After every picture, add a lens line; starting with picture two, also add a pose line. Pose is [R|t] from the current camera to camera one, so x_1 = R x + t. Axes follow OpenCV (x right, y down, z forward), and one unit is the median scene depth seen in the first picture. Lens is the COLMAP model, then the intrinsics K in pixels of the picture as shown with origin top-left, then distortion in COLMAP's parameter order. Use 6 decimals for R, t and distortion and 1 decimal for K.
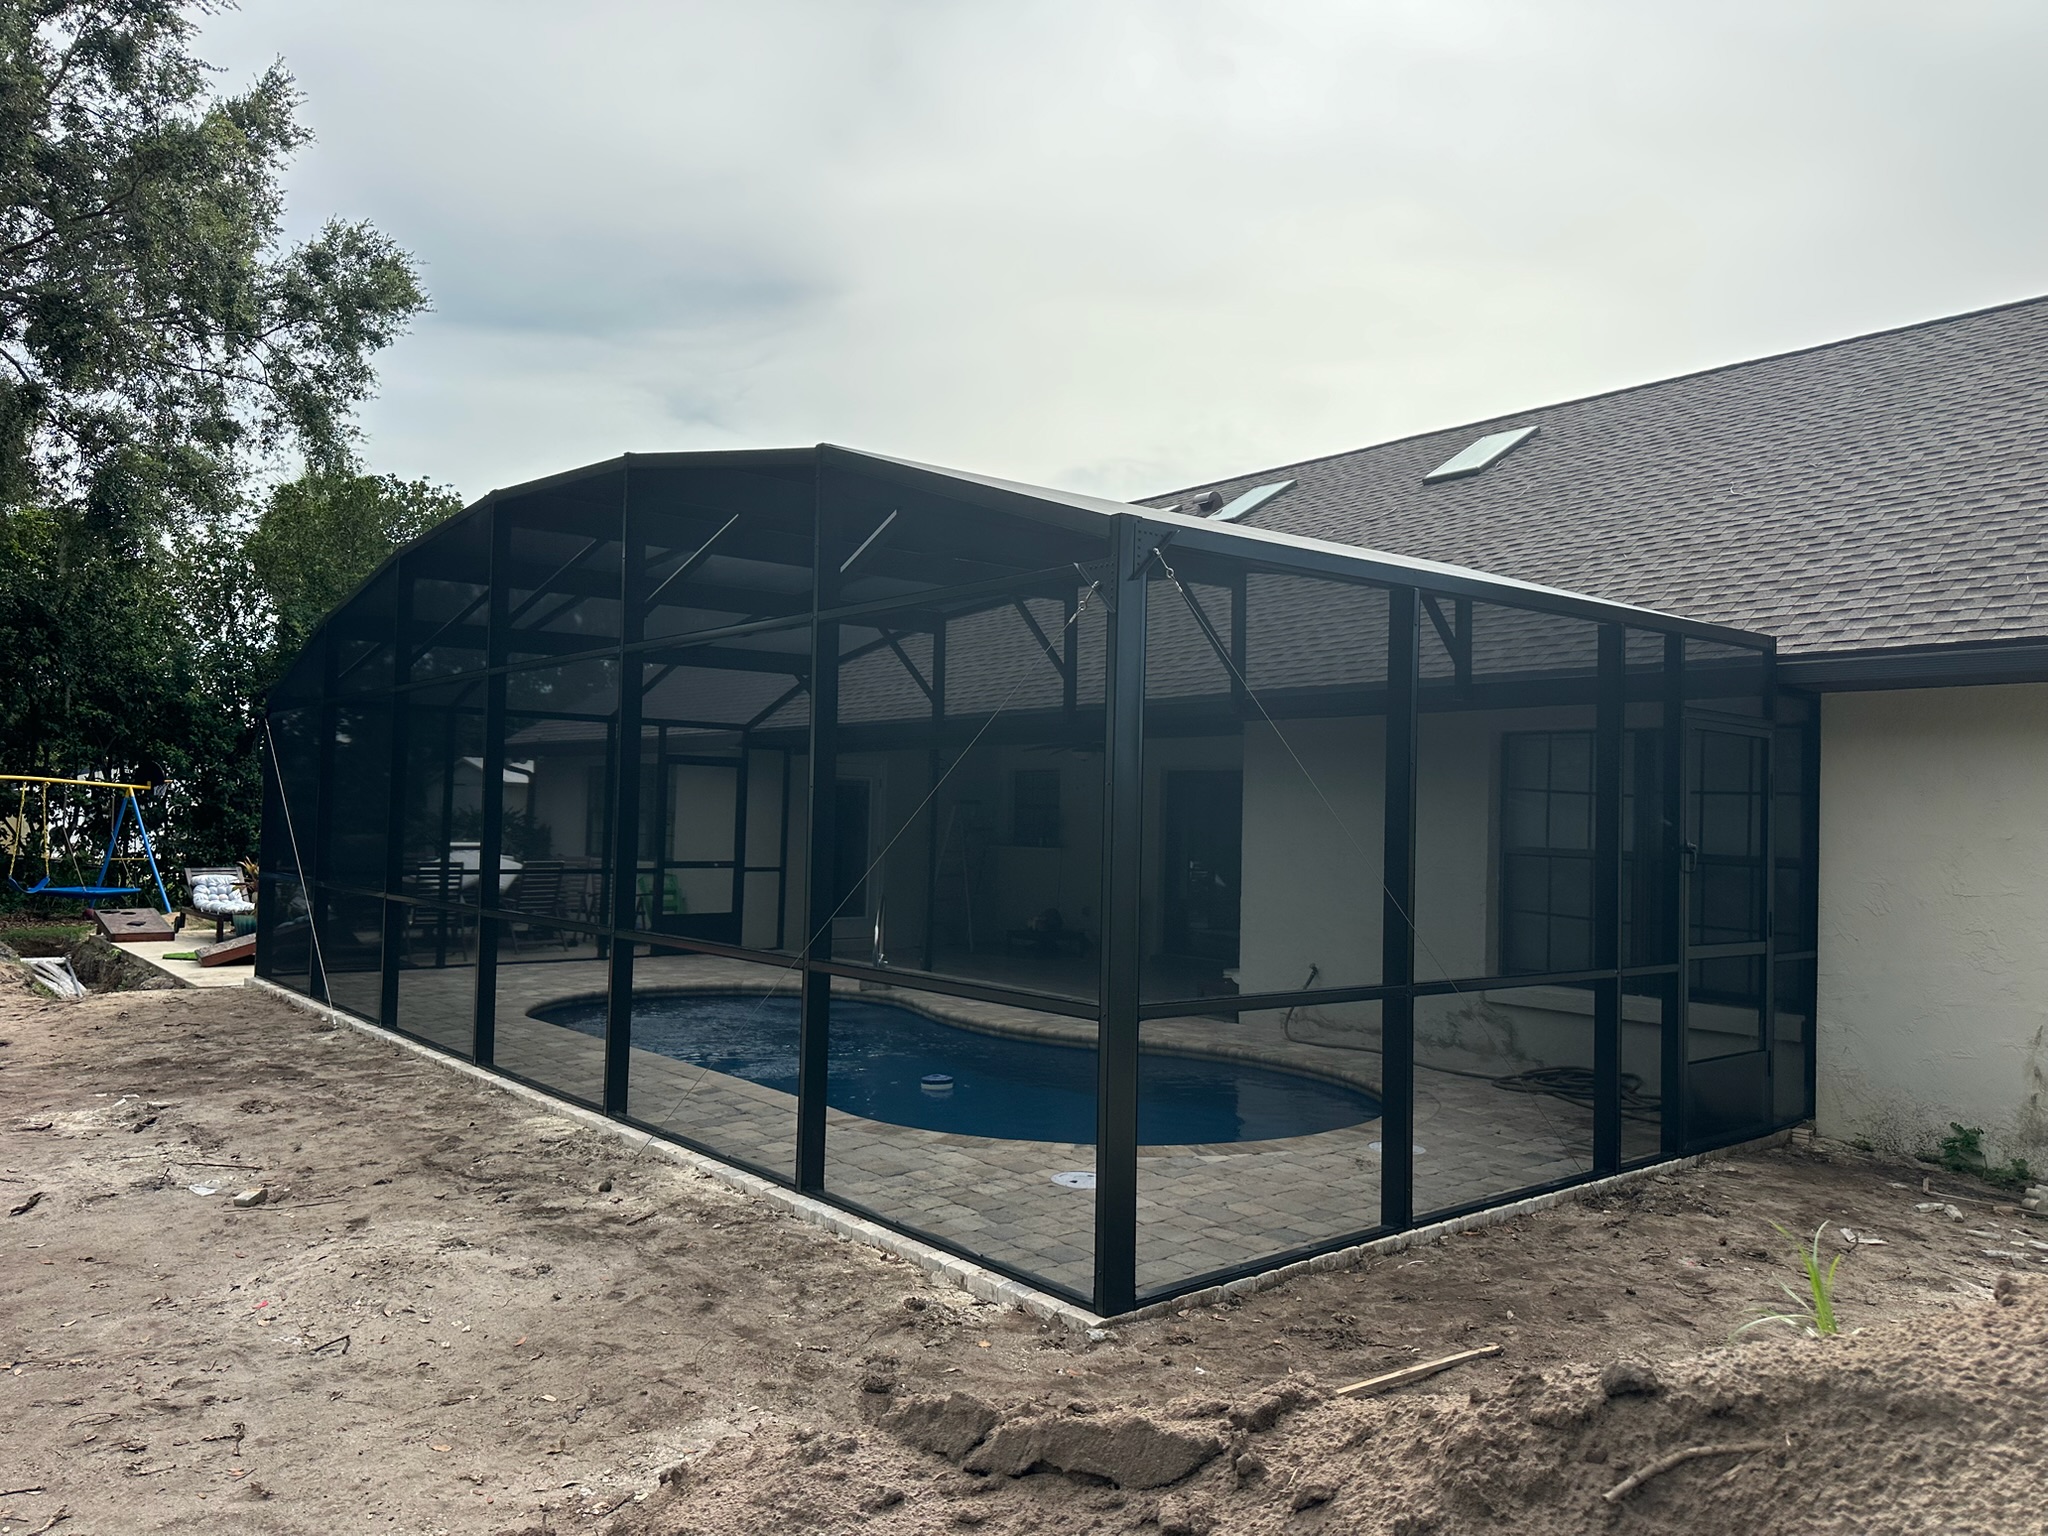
lens RADIAL K [[1450.4, 0, 1035.0], [0, 1450.4, 778.2], [0, 0, 1]] dist [0.026054, -0.031430]
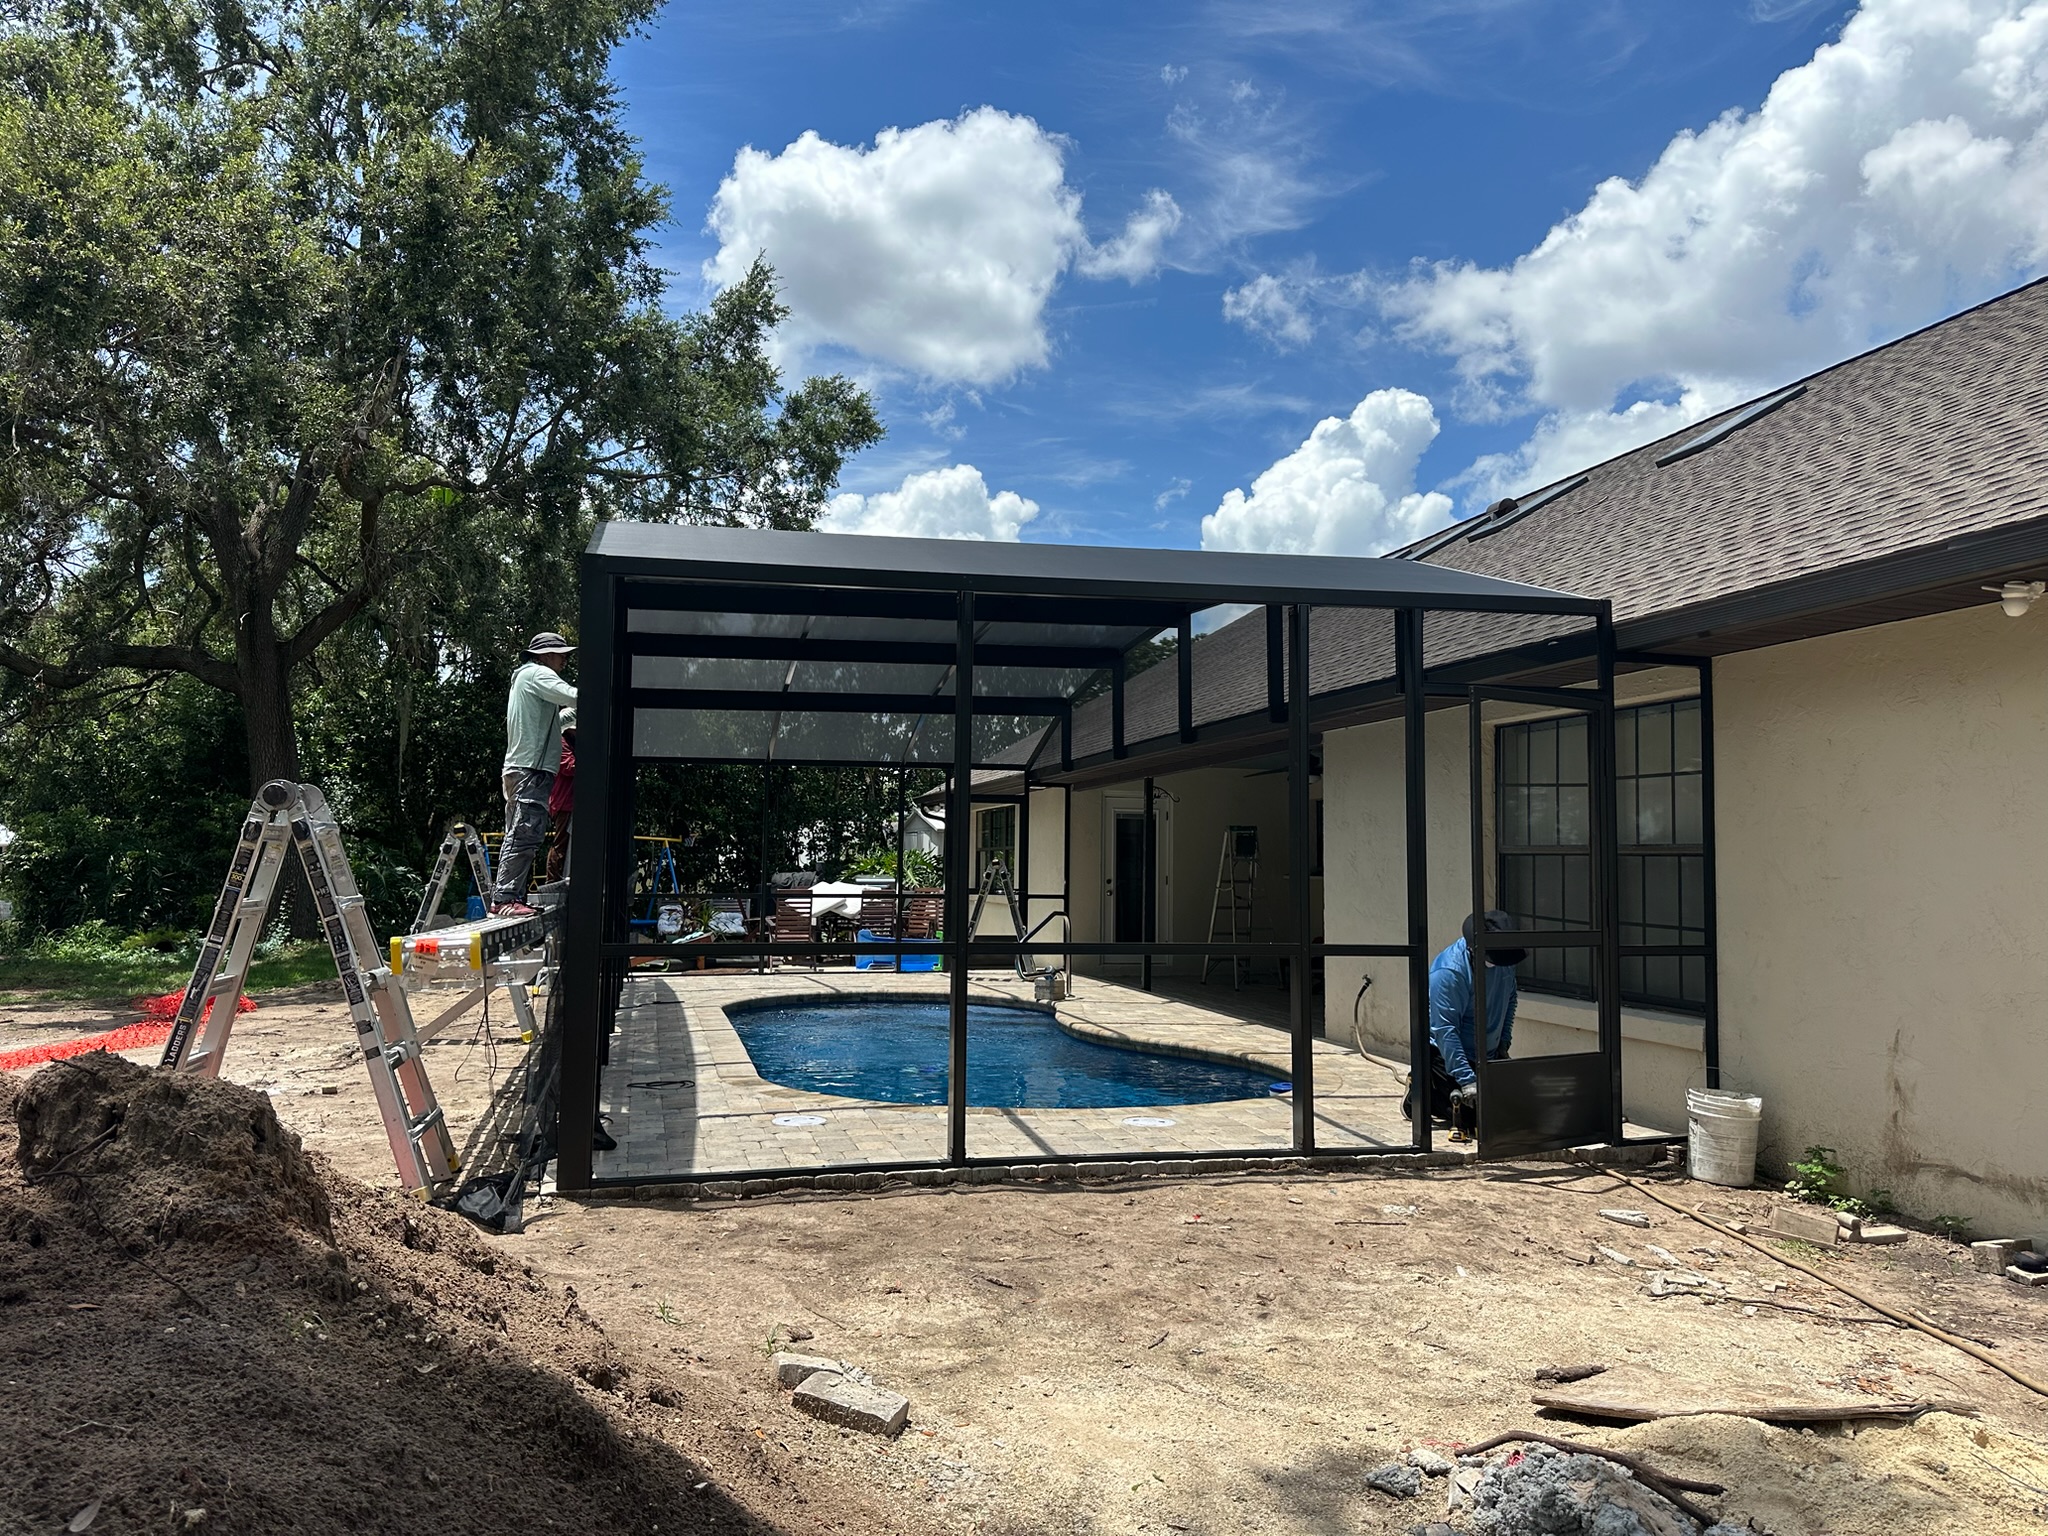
lens RADIAL K [[1440.2, 0, 1000.3], [0, 1440.2, 782.8], [0, 0, 1]] dist [0.029228, -0.039040]
pose [[0.896097, -0.040906, -0.441969, 0.455991], [0.024844, 0.998806, -0.042072, 0.037543], [0.443162, 0.026721, 0.896043, 0.012002]]
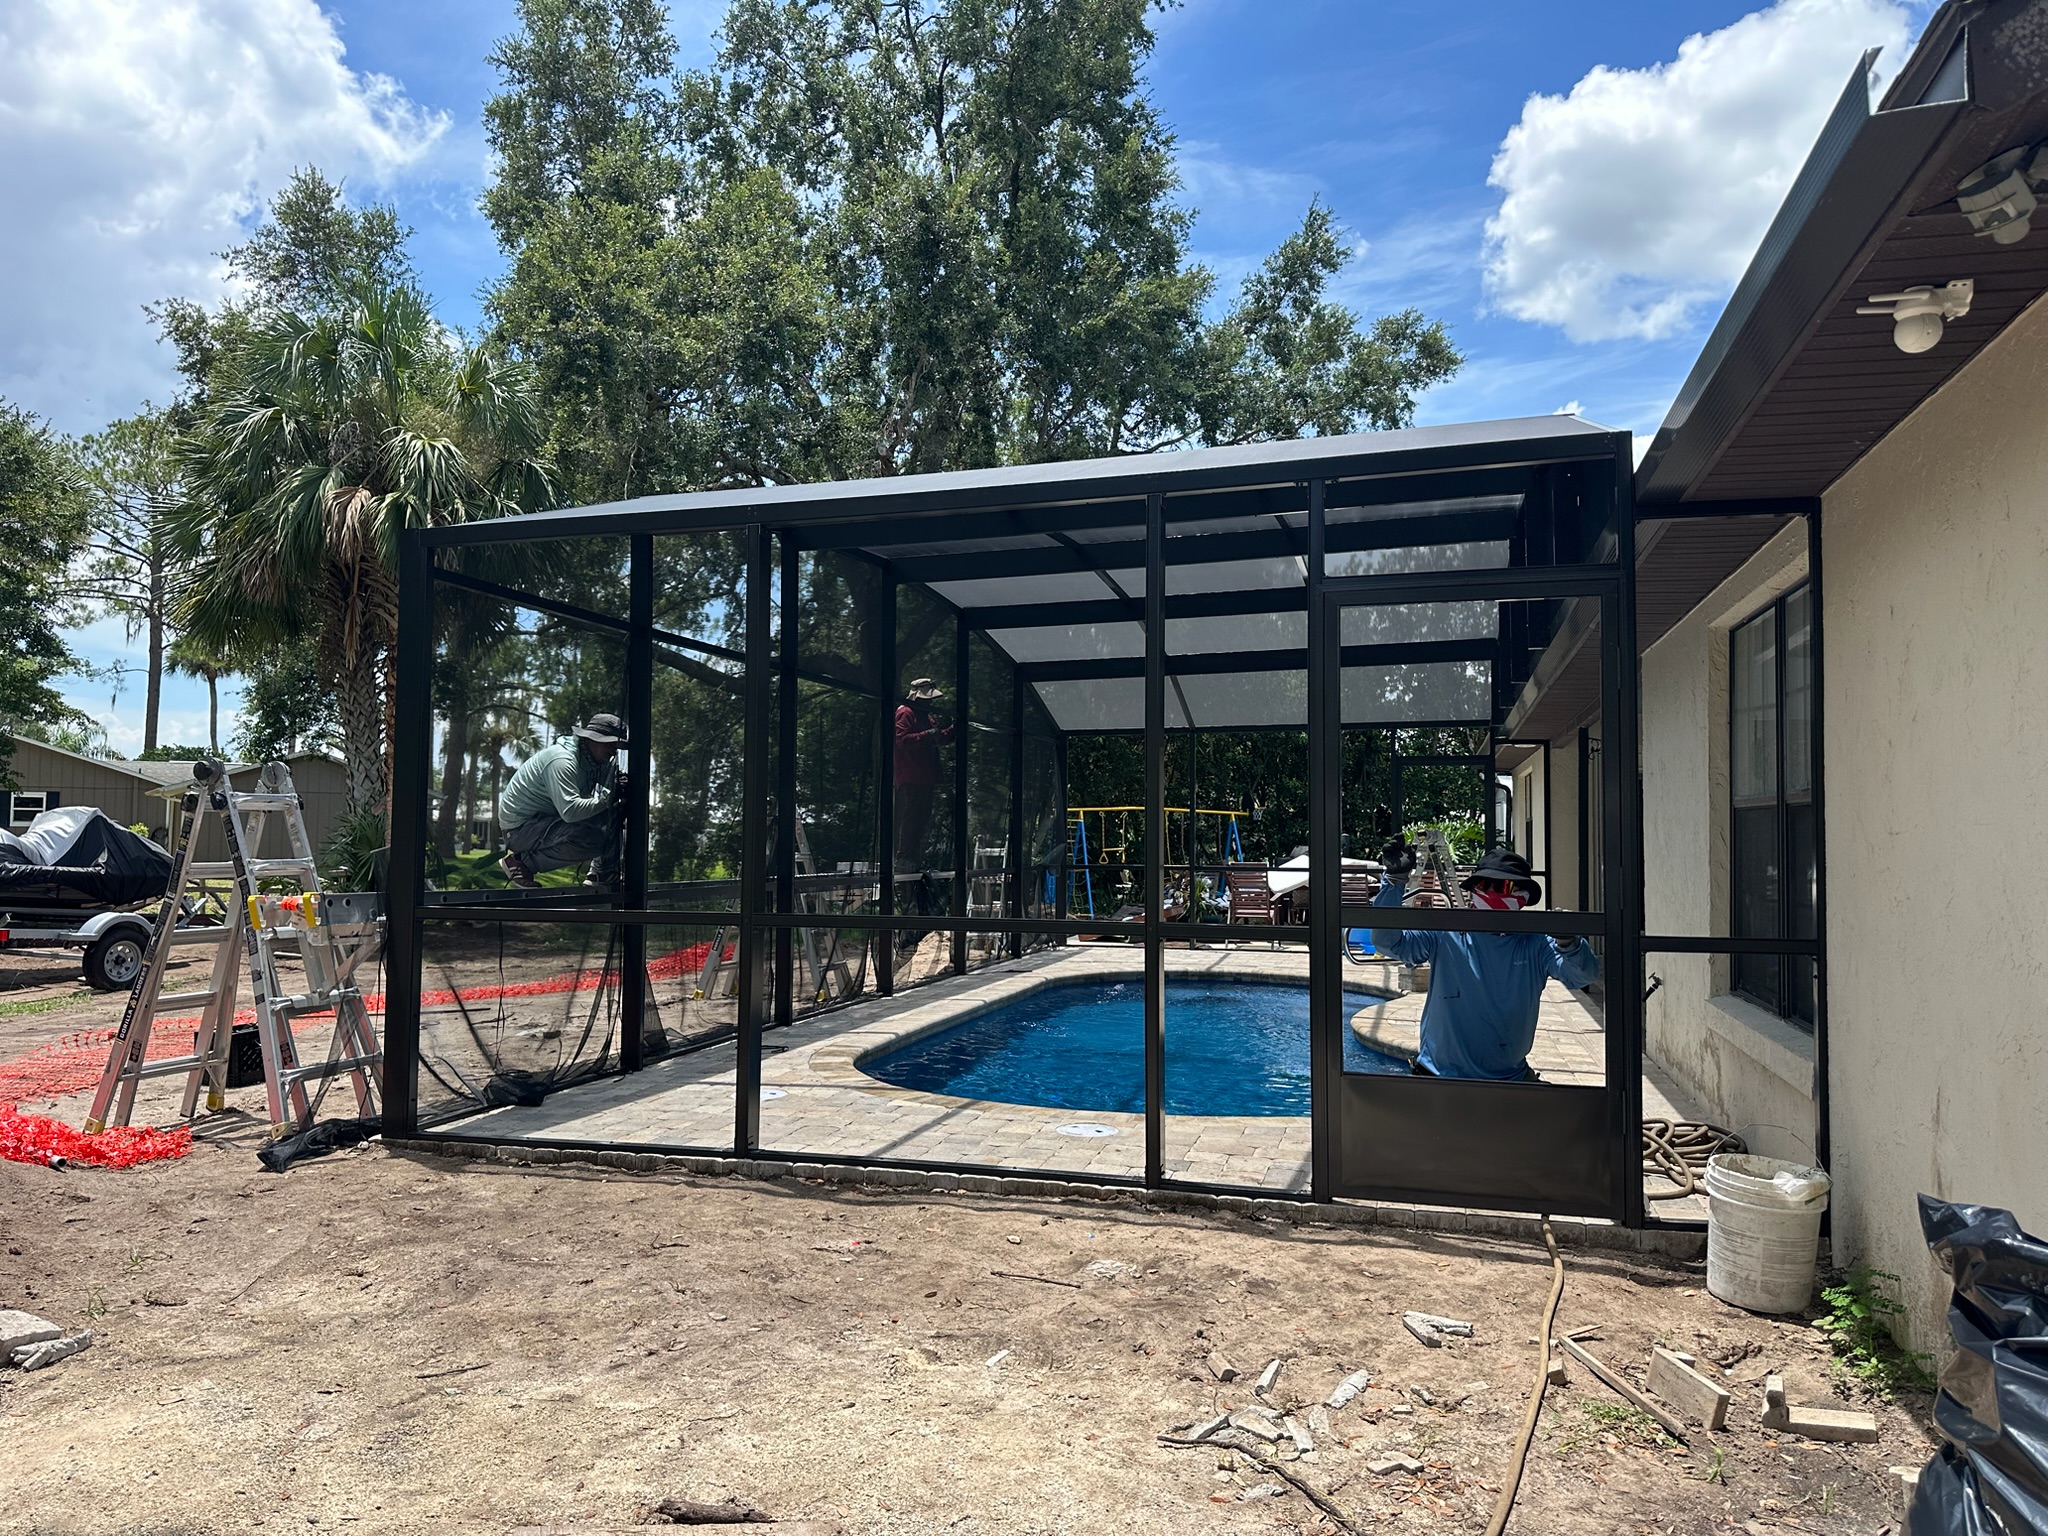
lens RADIAL K [[1441.8, 0, 1022.7], [0, 1441.8, 776.8], [0, 0, 1]] dist [0.009490, -0.015129]
pose [[0.559713, -0.057183, -0.826711, 0.705768], [0.033445, 0.998362, -0.046413, 0.057673], [0.828011, -0.001671, 0.560709, 0.351051]]
